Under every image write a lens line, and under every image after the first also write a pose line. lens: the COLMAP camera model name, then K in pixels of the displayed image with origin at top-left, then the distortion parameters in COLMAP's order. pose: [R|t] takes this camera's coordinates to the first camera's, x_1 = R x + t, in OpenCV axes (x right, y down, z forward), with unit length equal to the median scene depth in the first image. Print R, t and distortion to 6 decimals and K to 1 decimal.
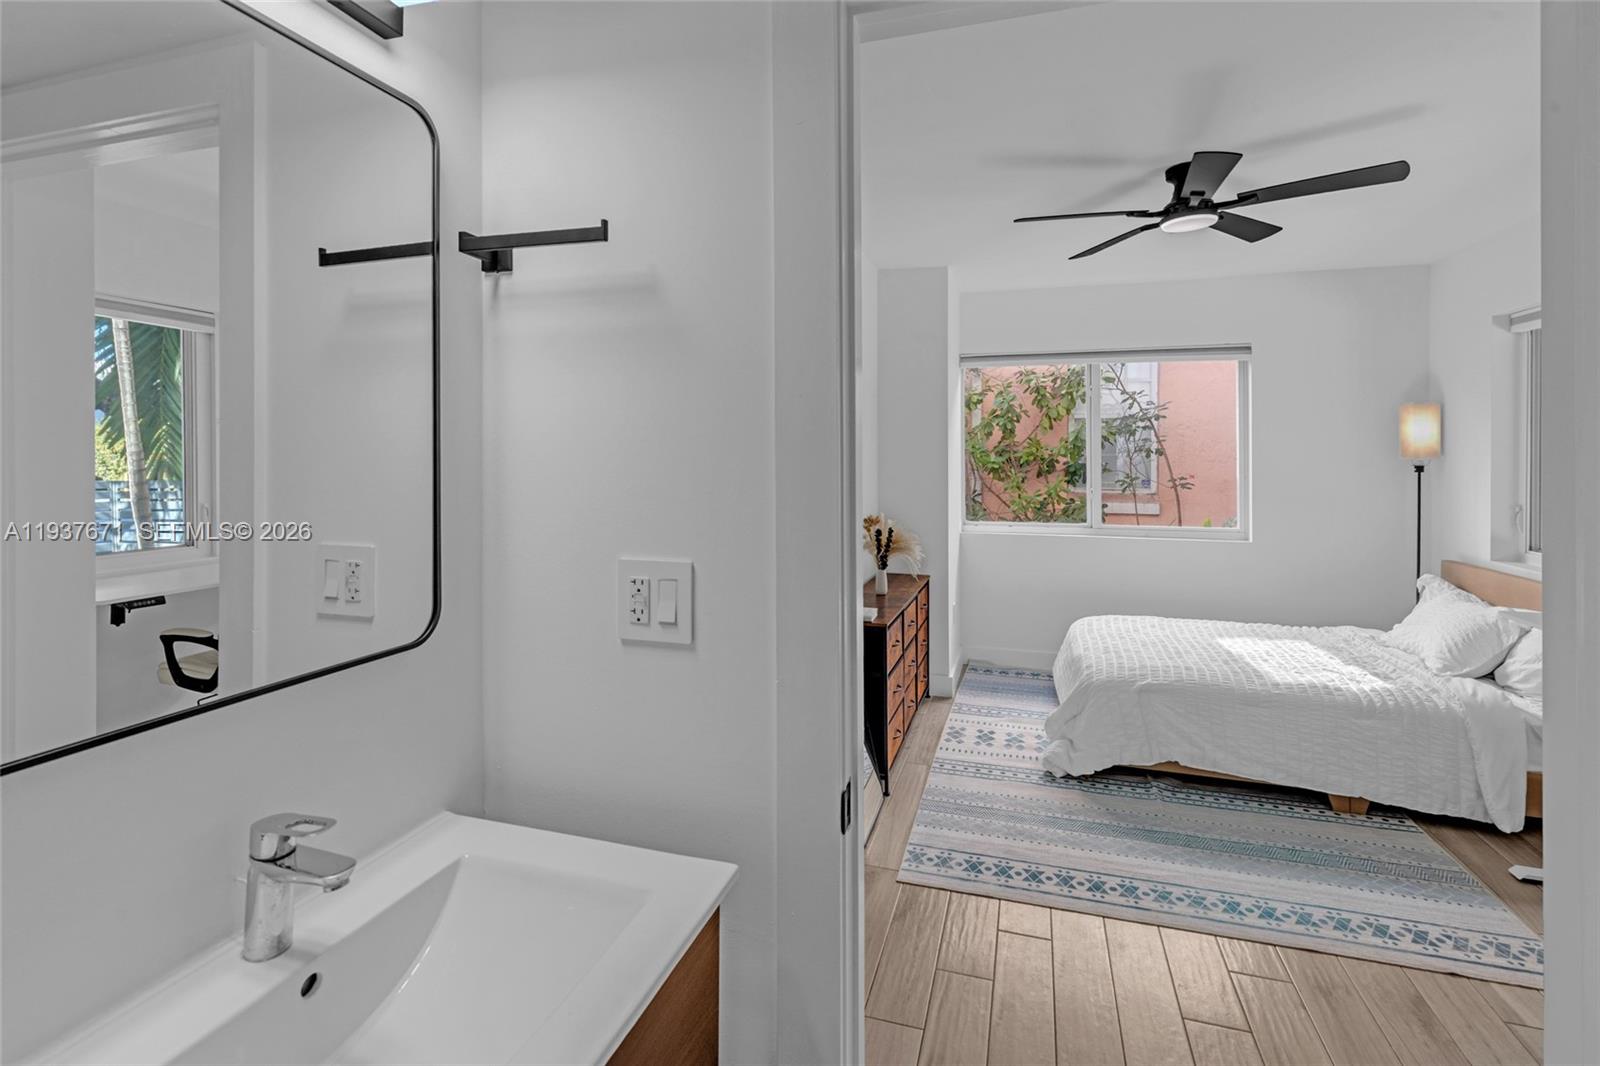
lens RADIAL K [[758.5, 0, 782.2], [0, 758.5, 437.4], [0, 0, 1]] dist [0.001869, -0.000701]
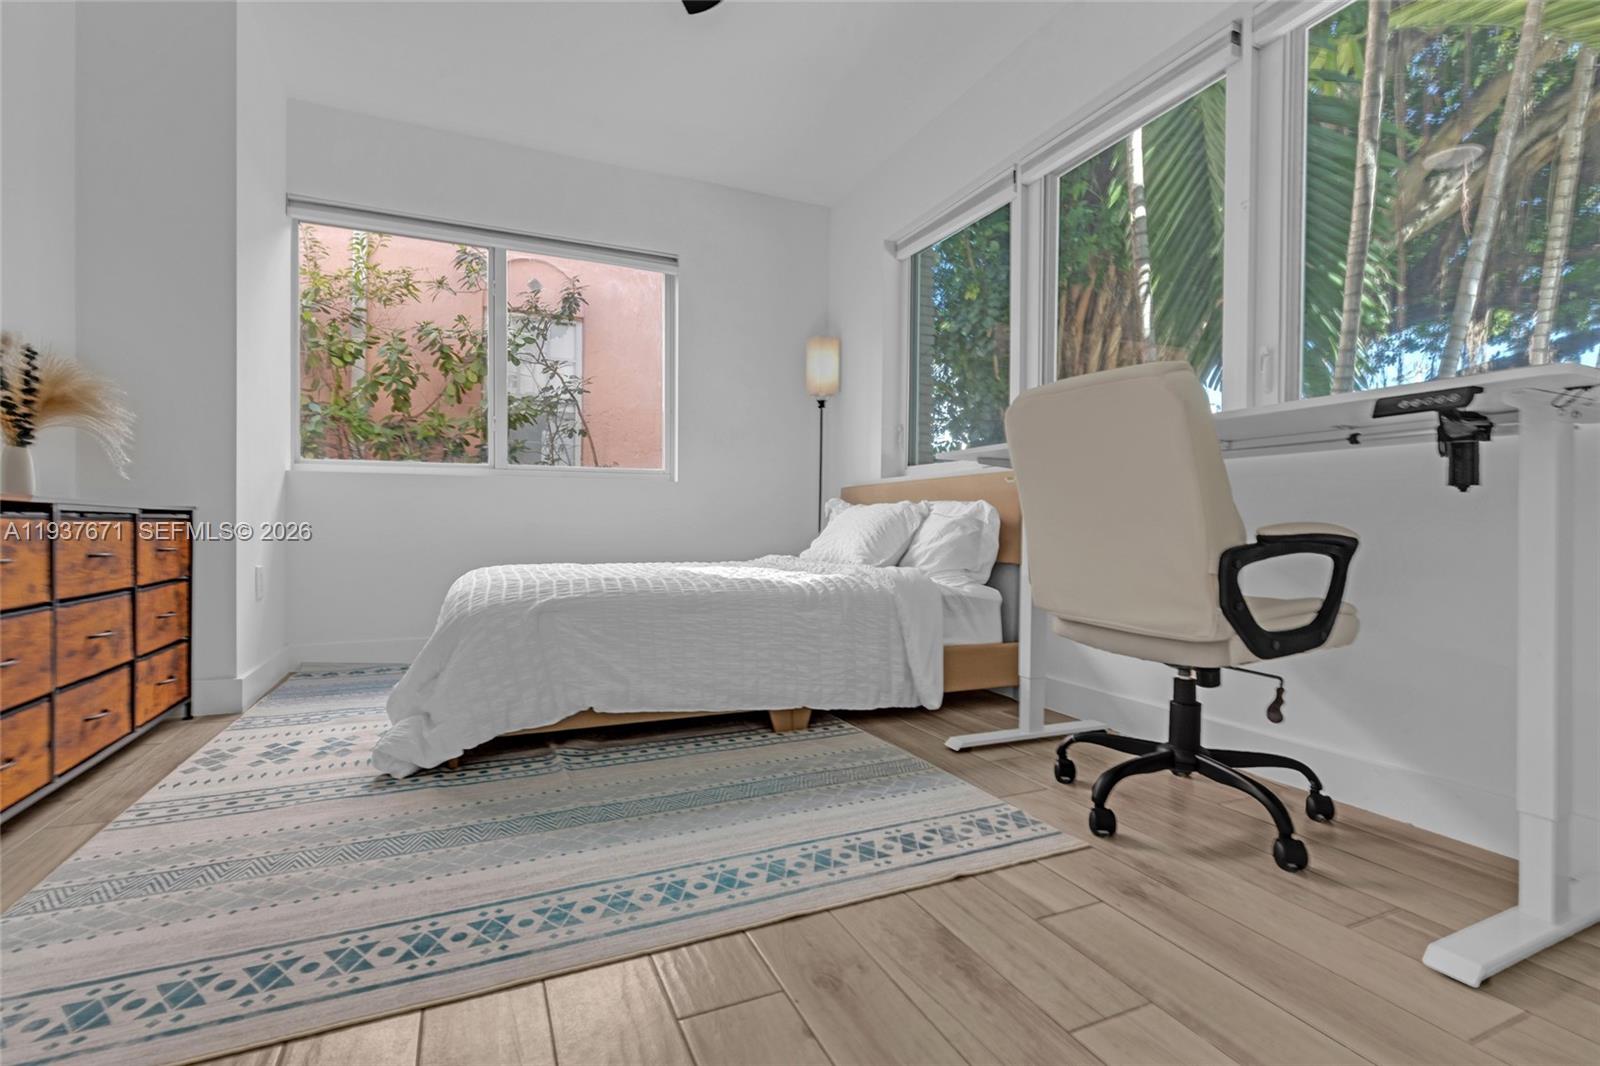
lens RADIAL K [[735.4, 0, 796.2], [0, 735.4, 538.1], [0, 0, 1]] dist [0.002998, 0.000369]
pose [[0.740590, -0.006361, 0.671927, 0.225621], [-0.018135, 0.999402, 0.029449, 0.259781], [-0.671712, -0.033995, 0.740032, 0.416785]]
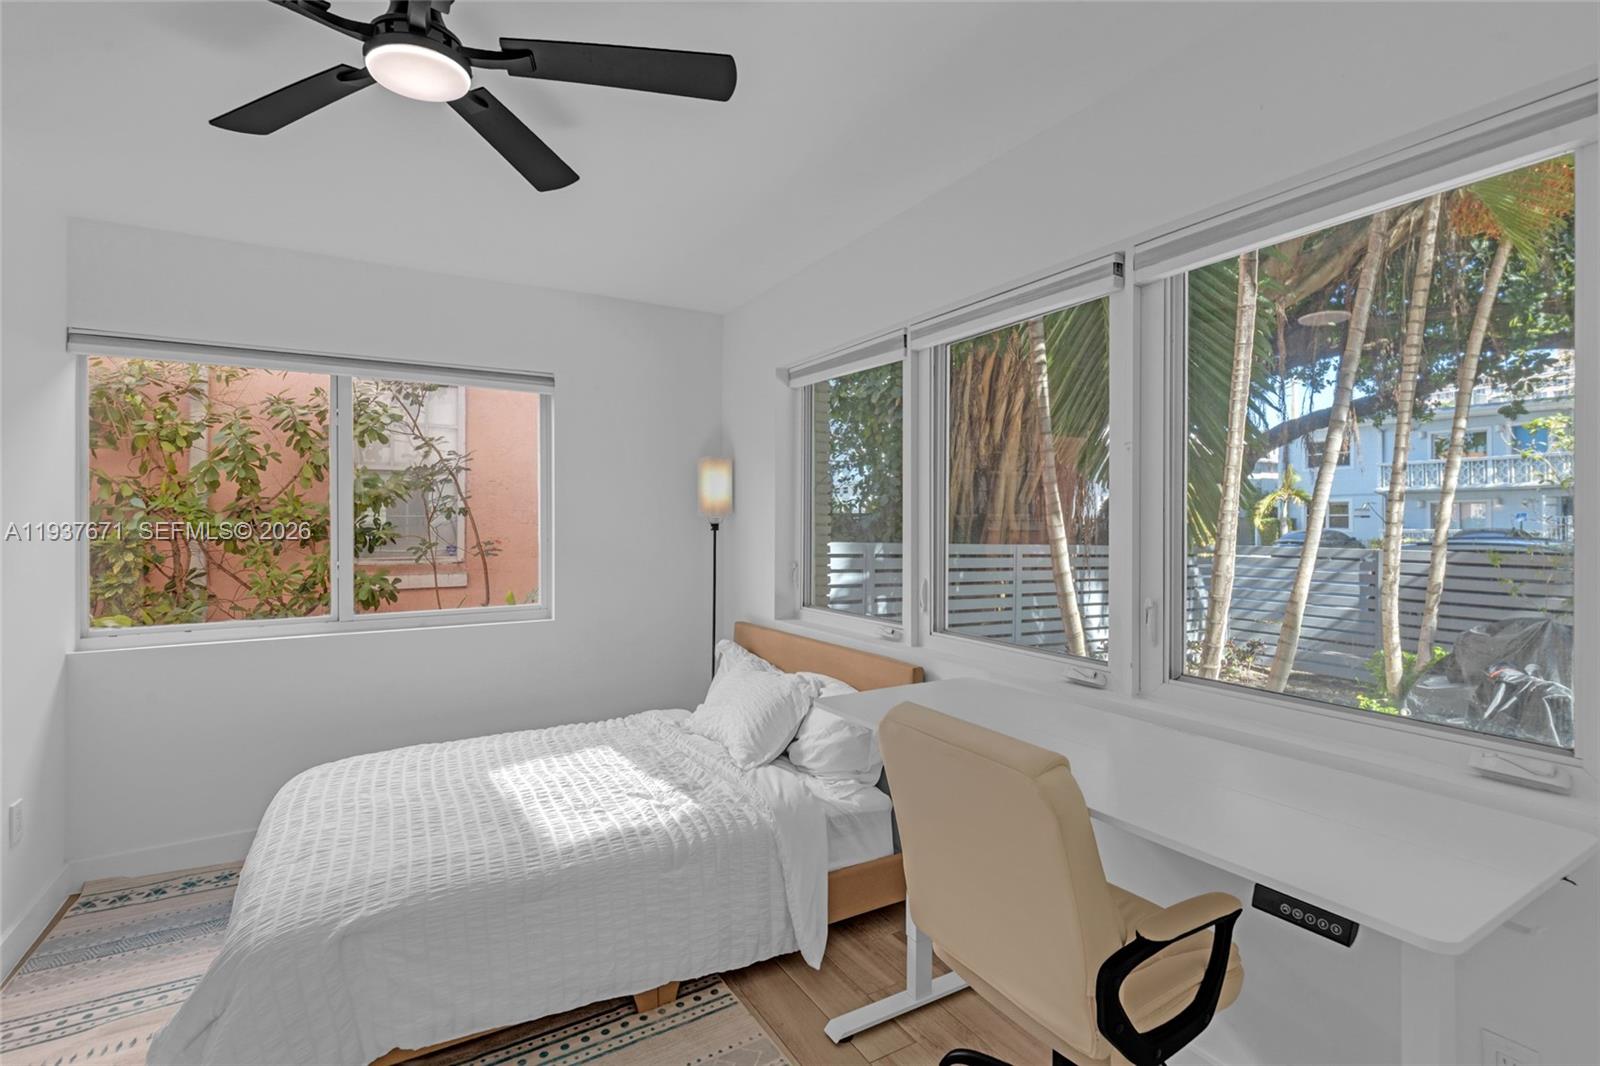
lens RADIAL K [[738.2, 0, 802.0], [0, 738.2, 528.6], [0, 0, 1]] dist [0.002393, 0.000142]
pose [[0.660721, -0.010186, 0.750563, 0.309504], [-0.012805, 0.999609, 0.024839, 0.028101], [-0.750522, -0.026023, 0.660332, 0.436130]]
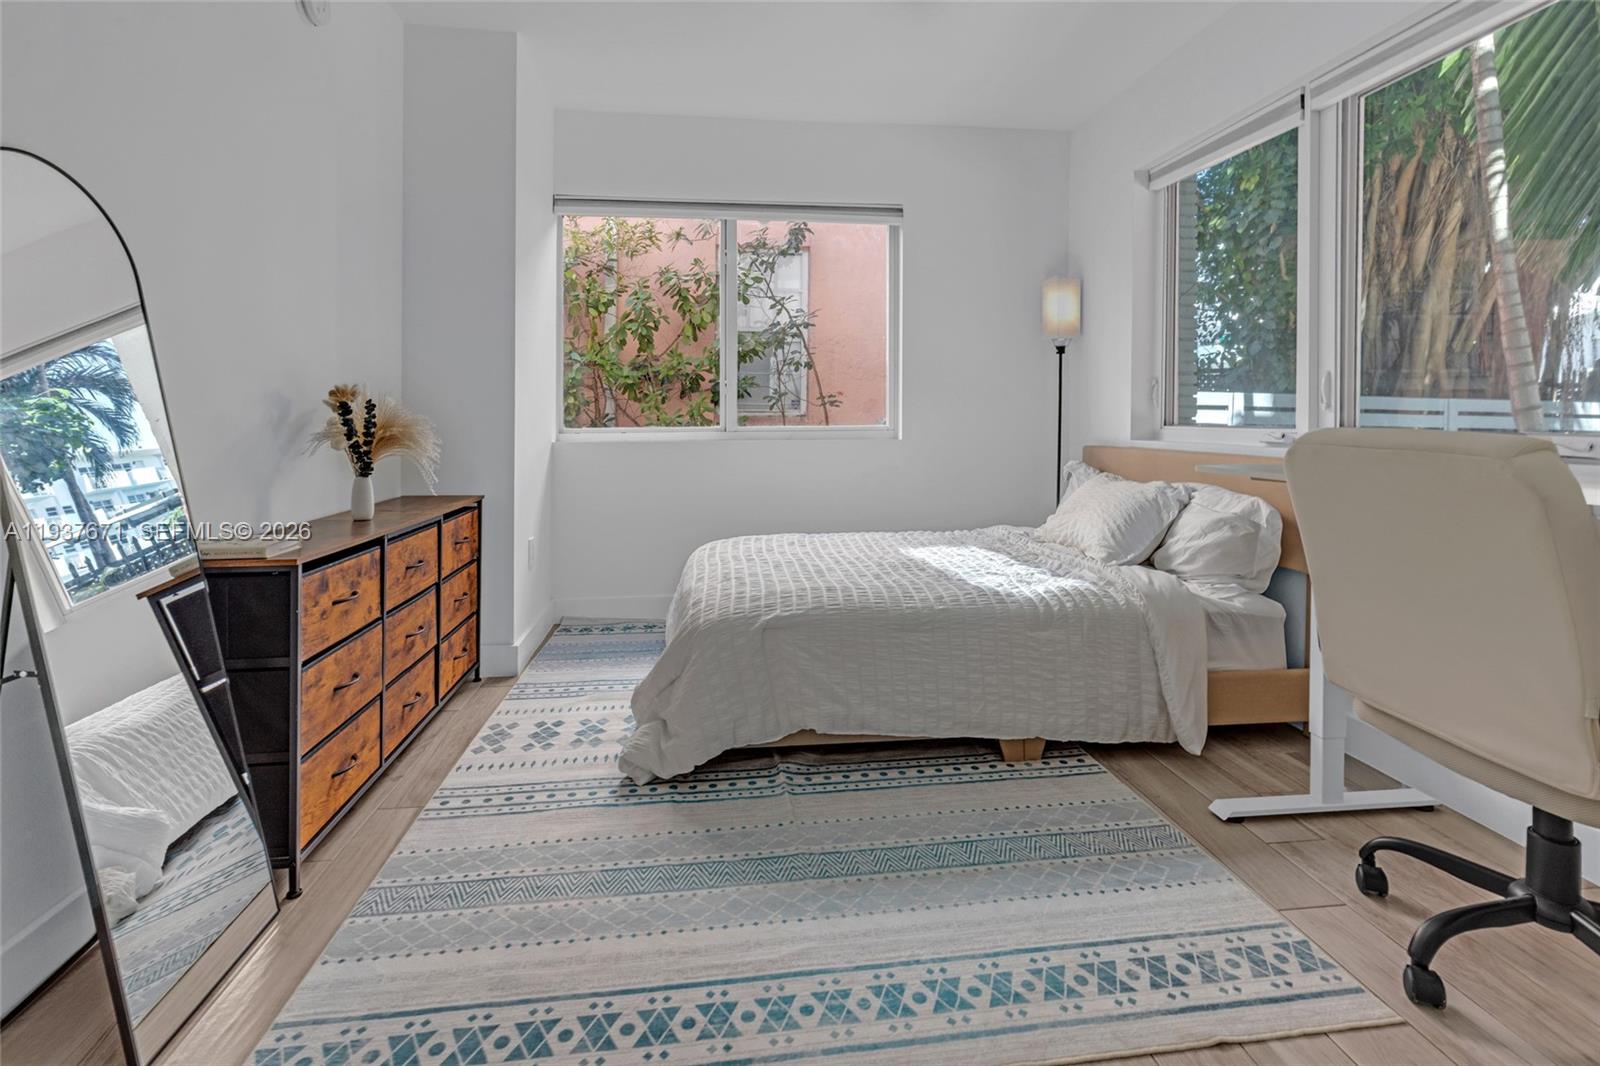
lens RADIAL K [[770.7, 0, 799.2], [0, 770.7, 426.5], [0, 0, 1]] dist [0.003368, 0.000009]
pose [[0.905455, -0.008133, 0.424365, 0.229787], [-0.005218, 0.999528, 0.030290, 0.145999], [-0.424411, -0.029640, 0.904985, 0.412279]]
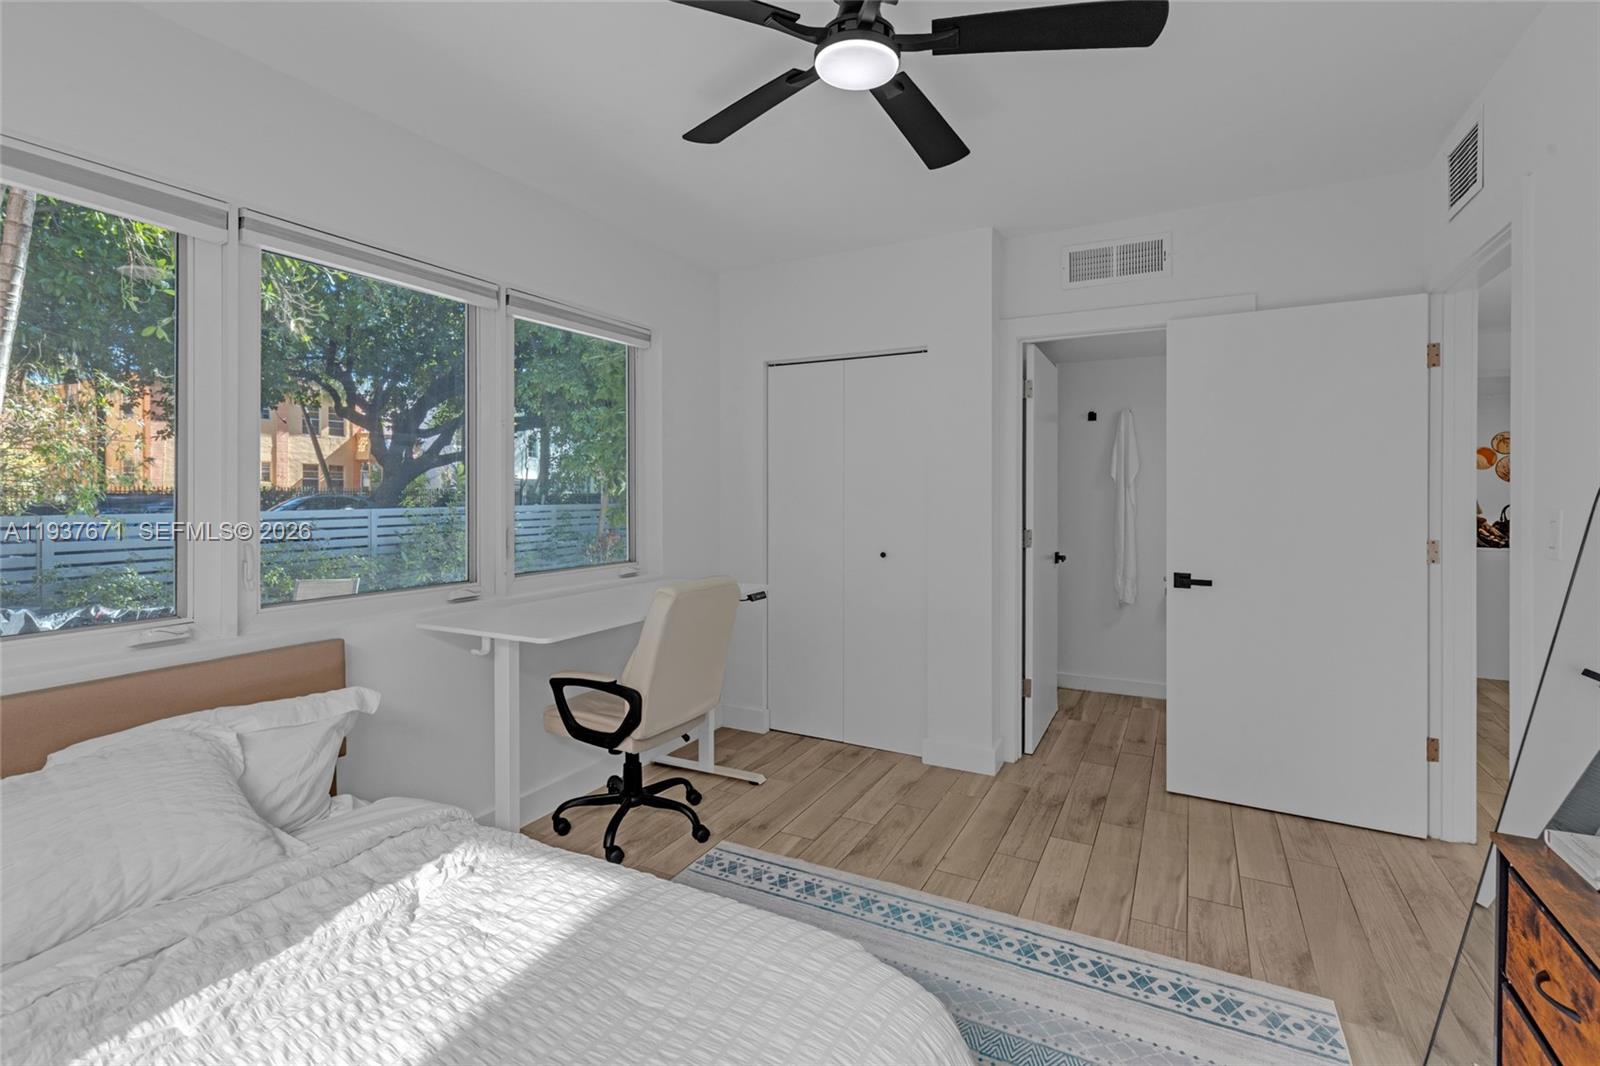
lens RADIAL K [[732.6, 0, 793.8], [0, 732.6, 497.3], [0, 0, 1]] dist [0.000762, 0.000219]
pose [[-0.985161, -0.006042, 0.171527, 0.460164], [-0.007585, 0.999936, -0.008341, 0.068176], [-0.171465, -0.009518, -0.985144, 1.491958]]
